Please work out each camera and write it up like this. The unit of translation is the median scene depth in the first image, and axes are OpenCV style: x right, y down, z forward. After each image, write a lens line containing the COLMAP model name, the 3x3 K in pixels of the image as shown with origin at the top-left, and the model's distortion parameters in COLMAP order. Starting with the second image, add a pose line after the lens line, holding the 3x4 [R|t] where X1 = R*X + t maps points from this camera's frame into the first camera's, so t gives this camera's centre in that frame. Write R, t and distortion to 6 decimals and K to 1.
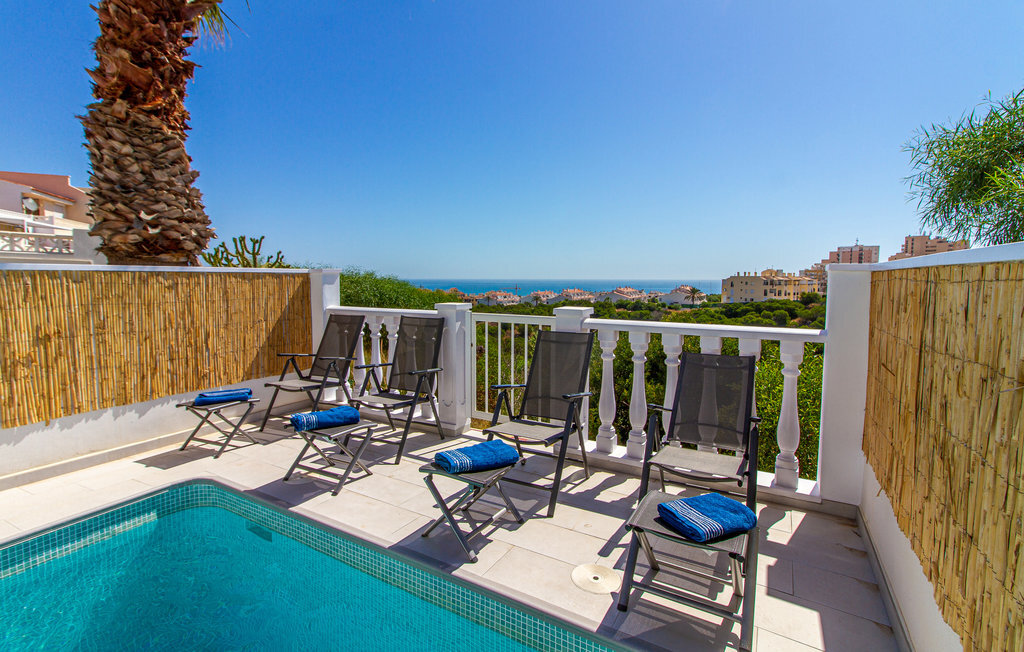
lens RADIAL K [[479.0, 0, 497.2], [0, 479.0, 316.0], [0, 0, 1]] dist [0.000772, -0.000085]
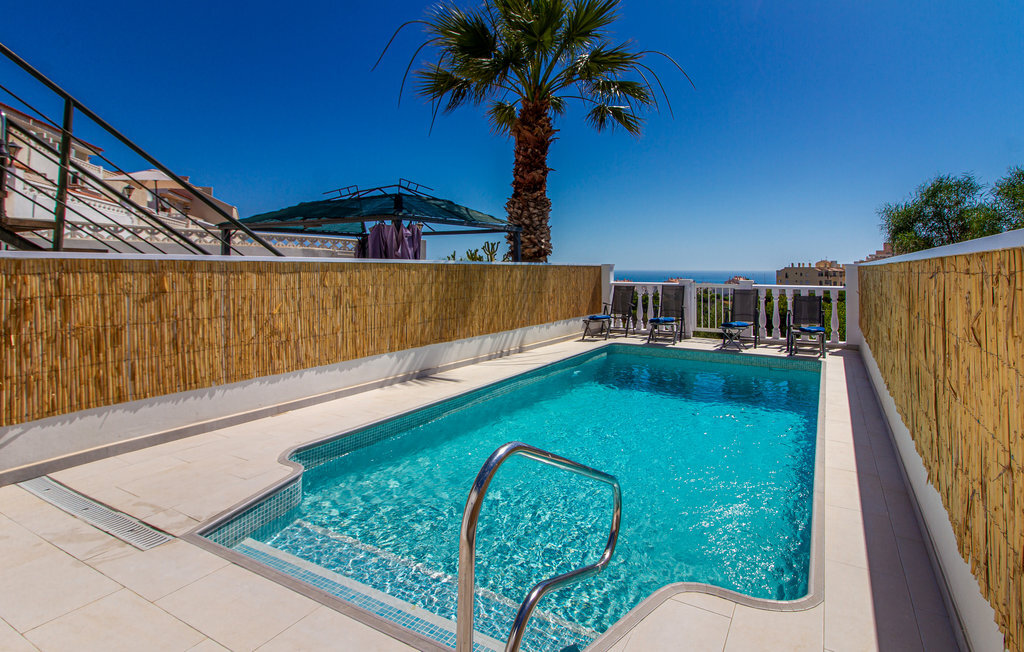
lens RADIAL K [[494.7, 0, 543.8], [0, 494.7, 238.5], [0, 0, 1]] dist [-0.000929, -0.000121]
pose [[0.999994, 0.003495, 0.000402, -0.784595], [-0.003405, 0.990305, -0.138866, 0.111397], [-0.000883, 0.138863, 0.990311, -1.380678]]
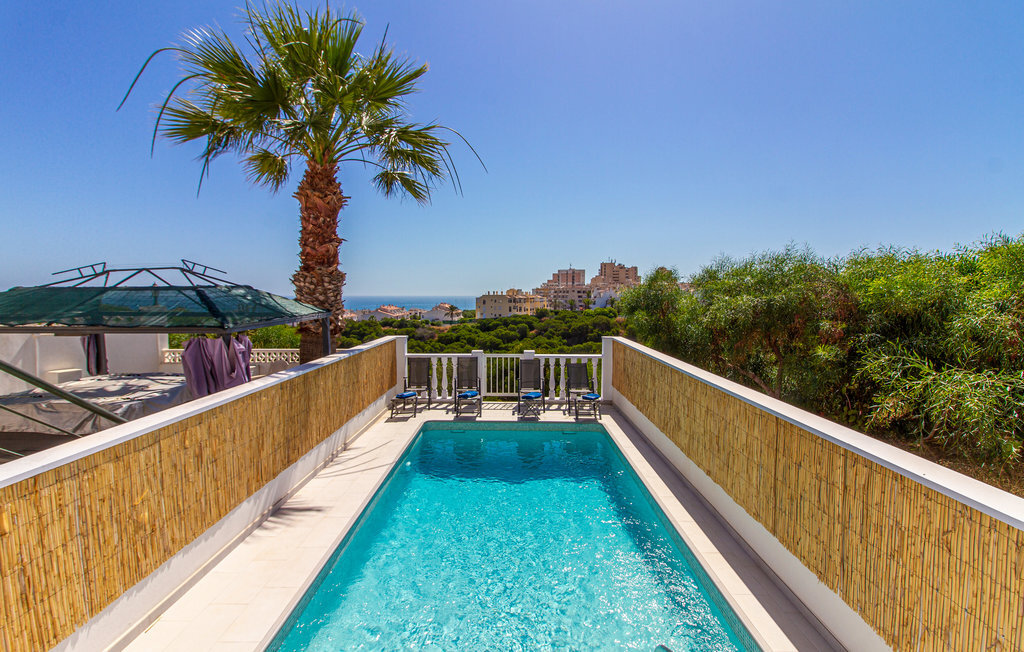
lens RADIAL K [[479.0, 0, 497.2], [0, 479.0, 316.0], [0, 0, 1]] dist [0.000772, -0.000085]
pose [[0.882819, -0.023880, 0.469105, -1.199142], [0.040957, 0.998816, -0.026234, -0.140431], [-0.467924, 0.042373, 0.882753, -1.299312]]
